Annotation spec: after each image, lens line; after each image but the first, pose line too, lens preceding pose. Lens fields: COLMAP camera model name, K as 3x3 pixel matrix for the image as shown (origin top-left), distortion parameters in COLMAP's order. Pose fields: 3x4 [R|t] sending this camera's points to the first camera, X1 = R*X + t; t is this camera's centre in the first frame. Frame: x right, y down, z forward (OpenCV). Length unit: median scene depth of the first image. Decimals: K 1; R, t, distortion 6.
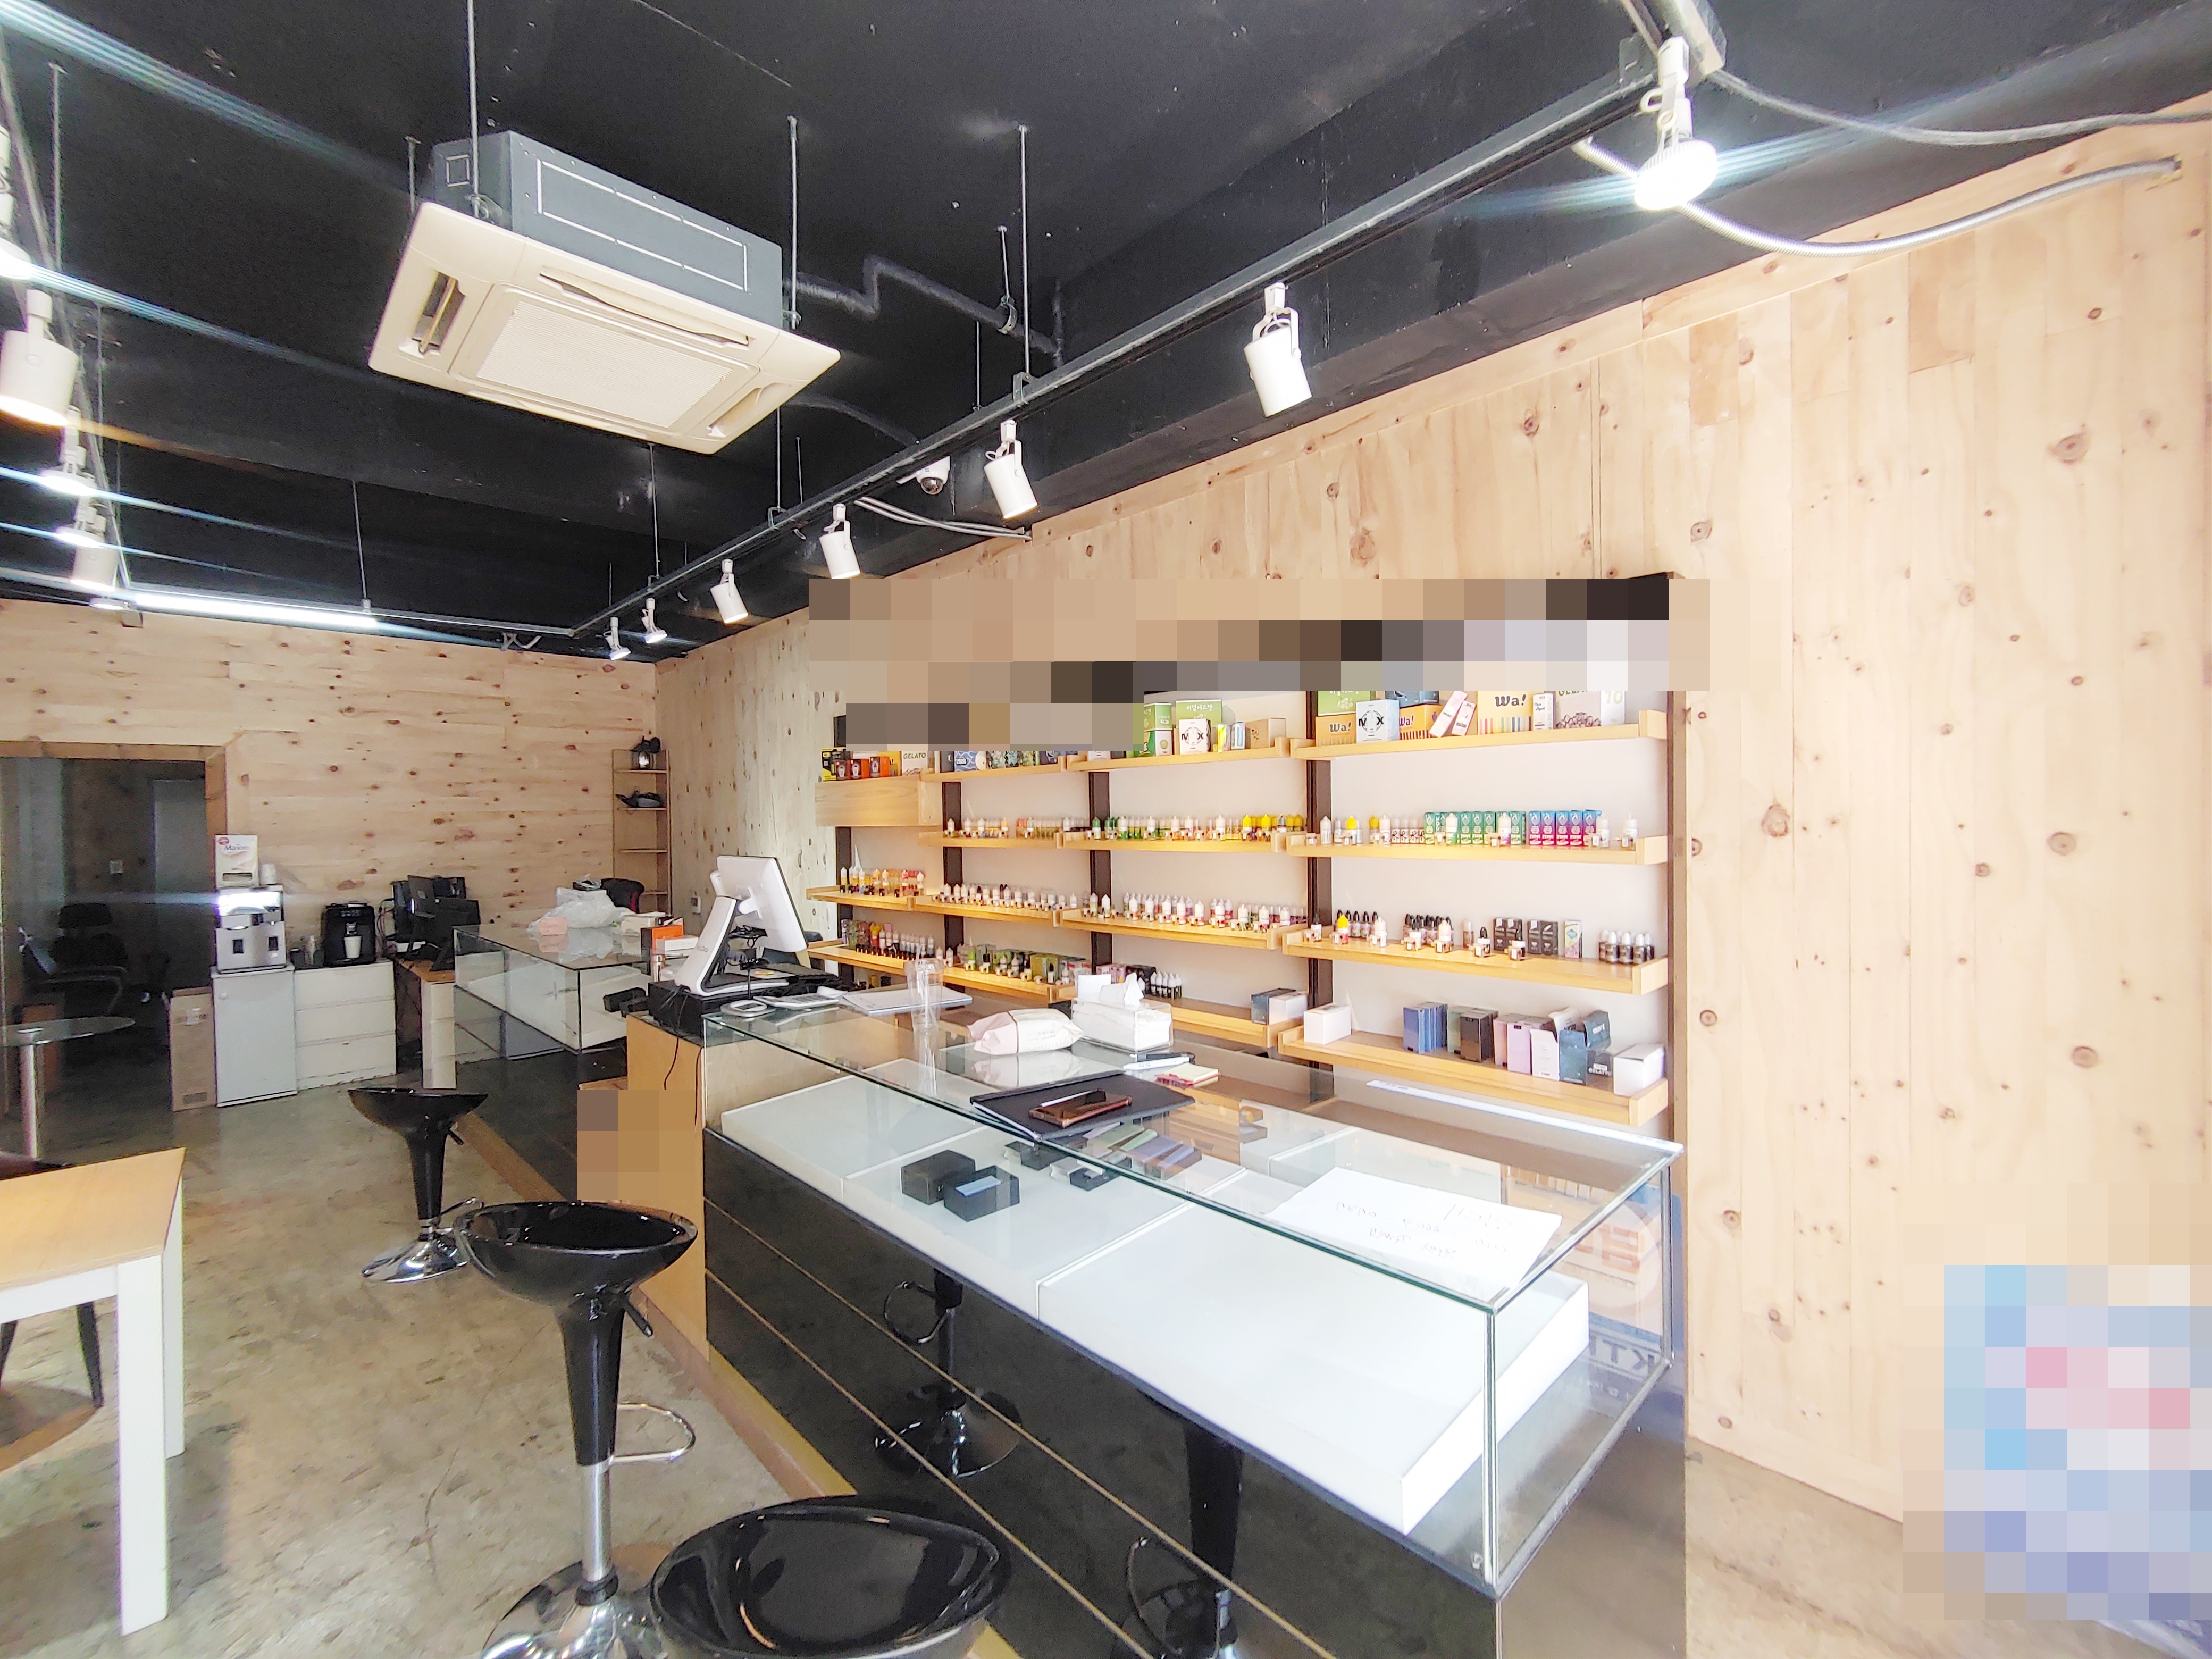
lens RADIAL K [[942.8, 0, 1107.7], [0, 942.8, 827.4], [0, 0, 1]] dist [0.002228, -0.000060]
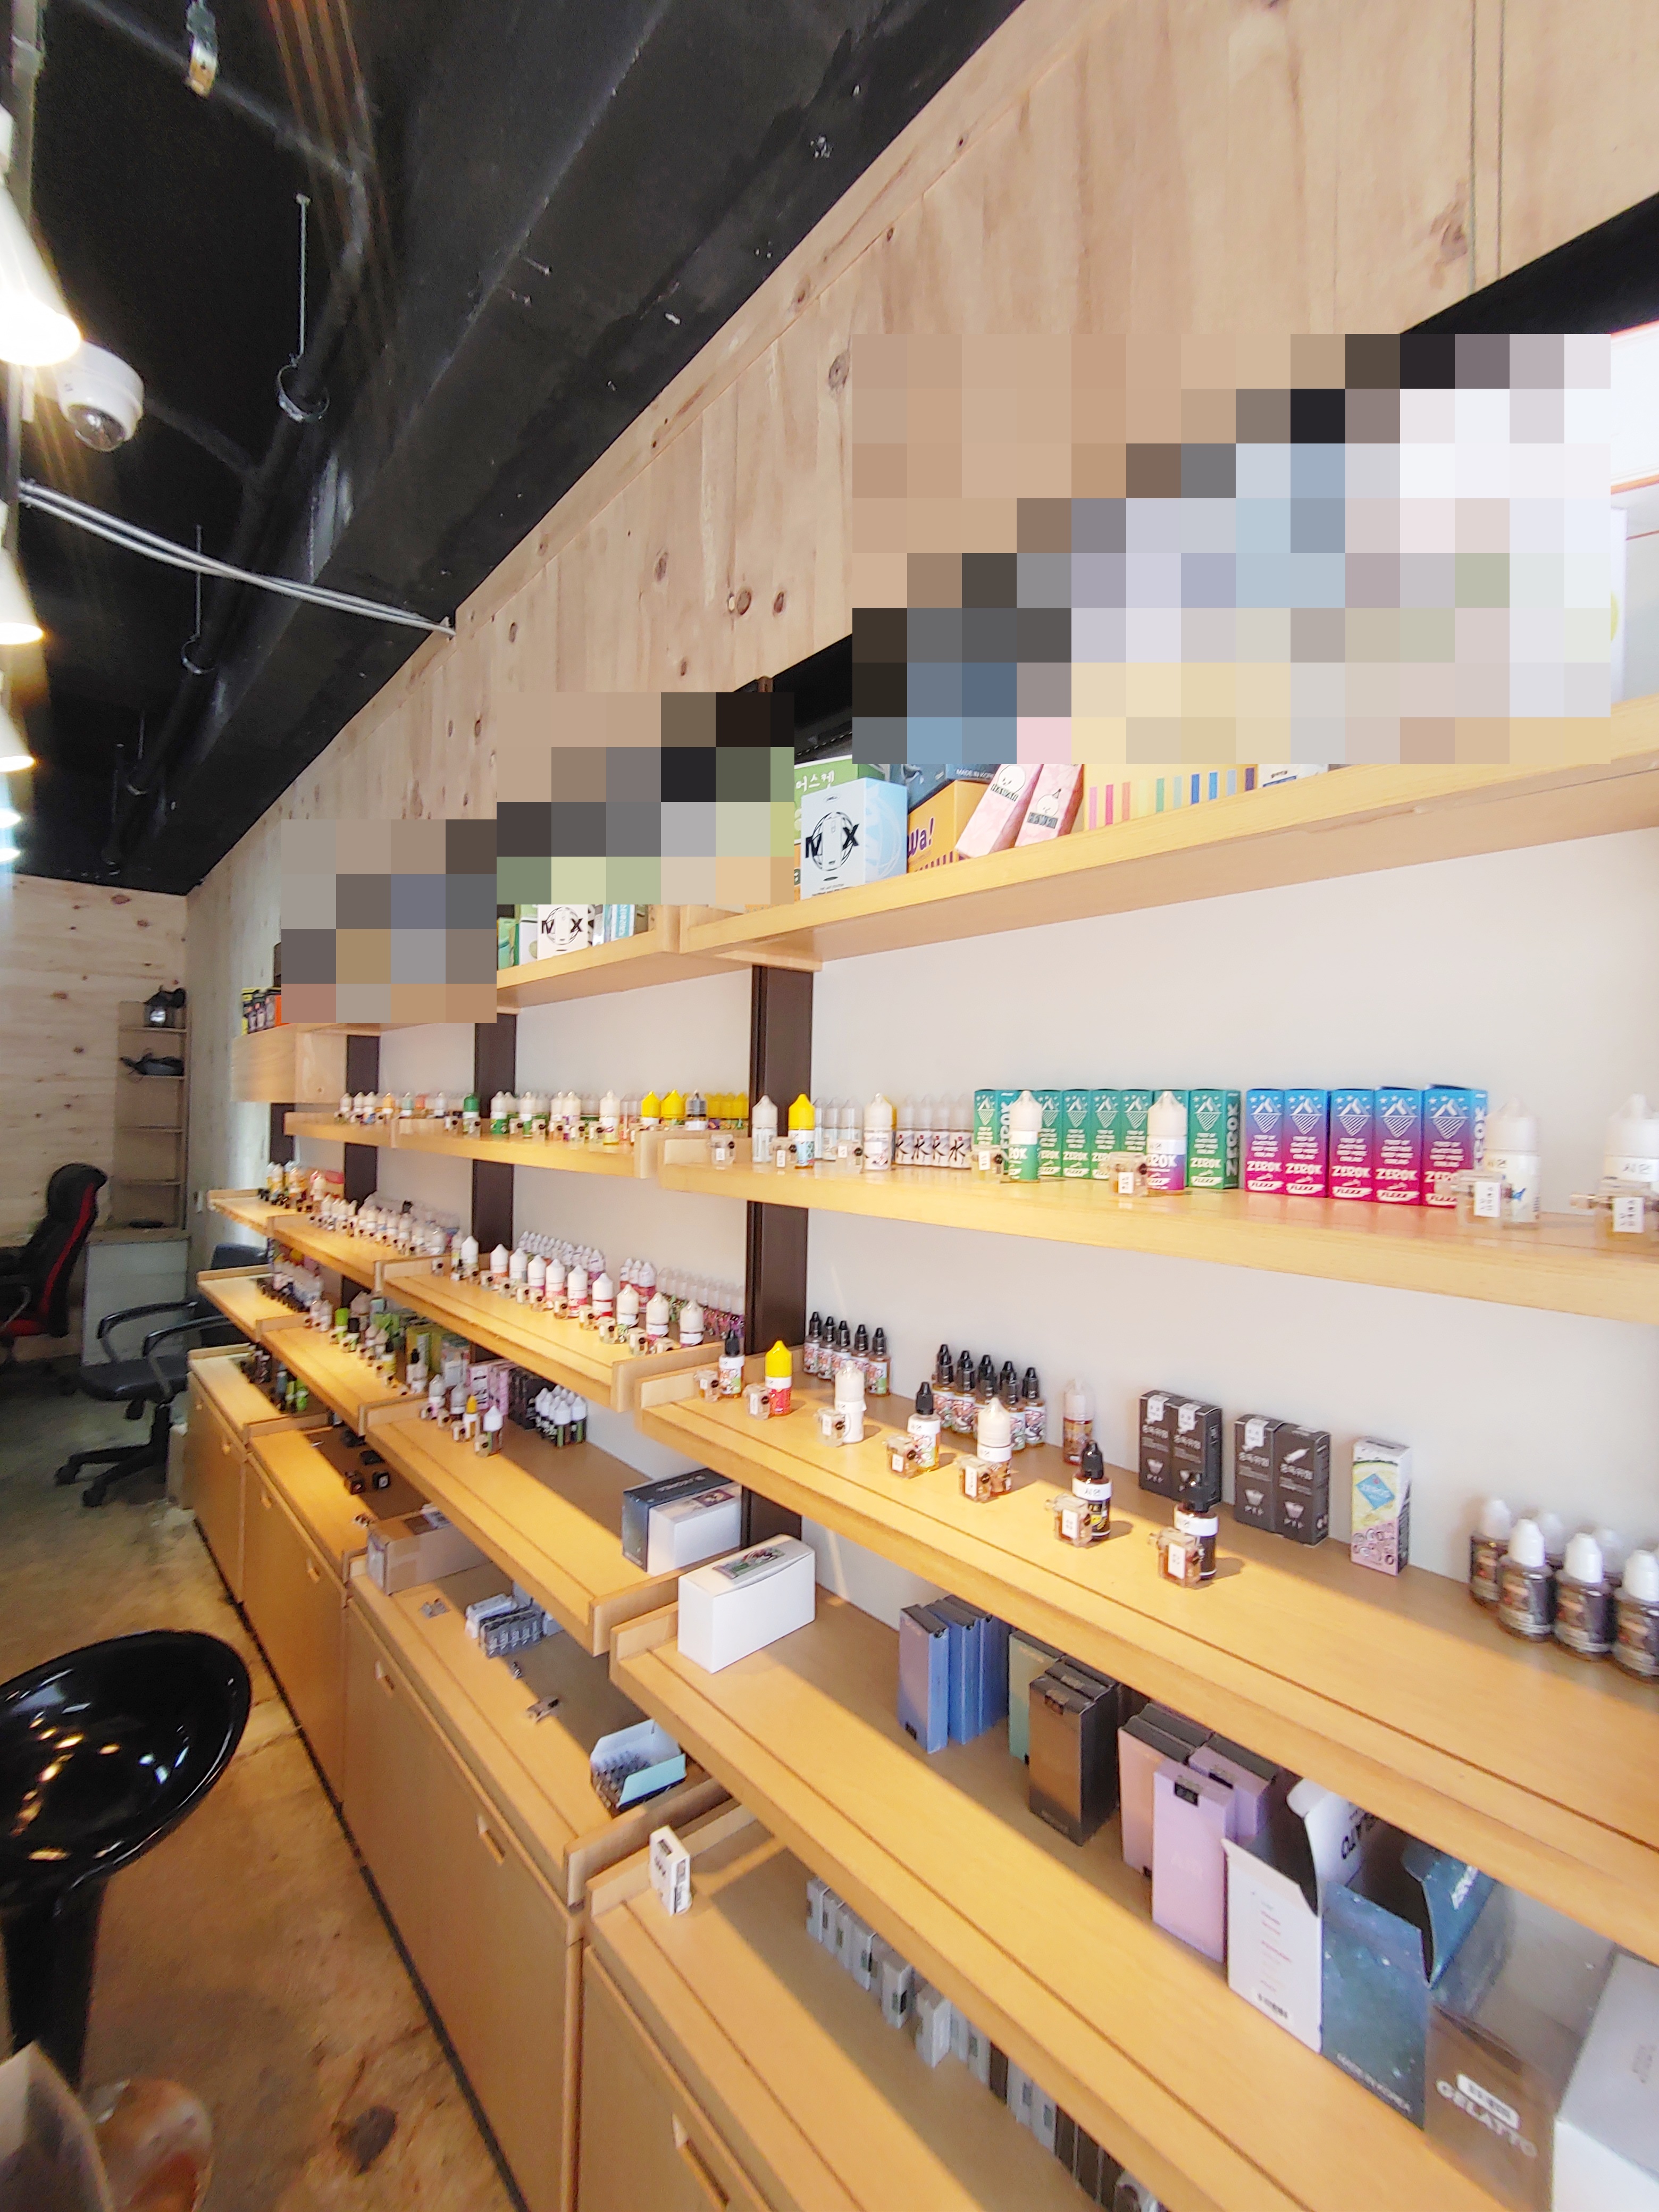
lens RADIAL K [[942.8, 0, 822.5], [0, 942.8, 1103.5], [0, 0, 1]] dist [0.002228, -0.000060]
pose [[0.997736, 0.031752, -0.059285, 0.298793], [-0.032958, 0.999267, -0.019479, -0.000639], [0.058623, 0.021389, 0.998051, 0.622309]]
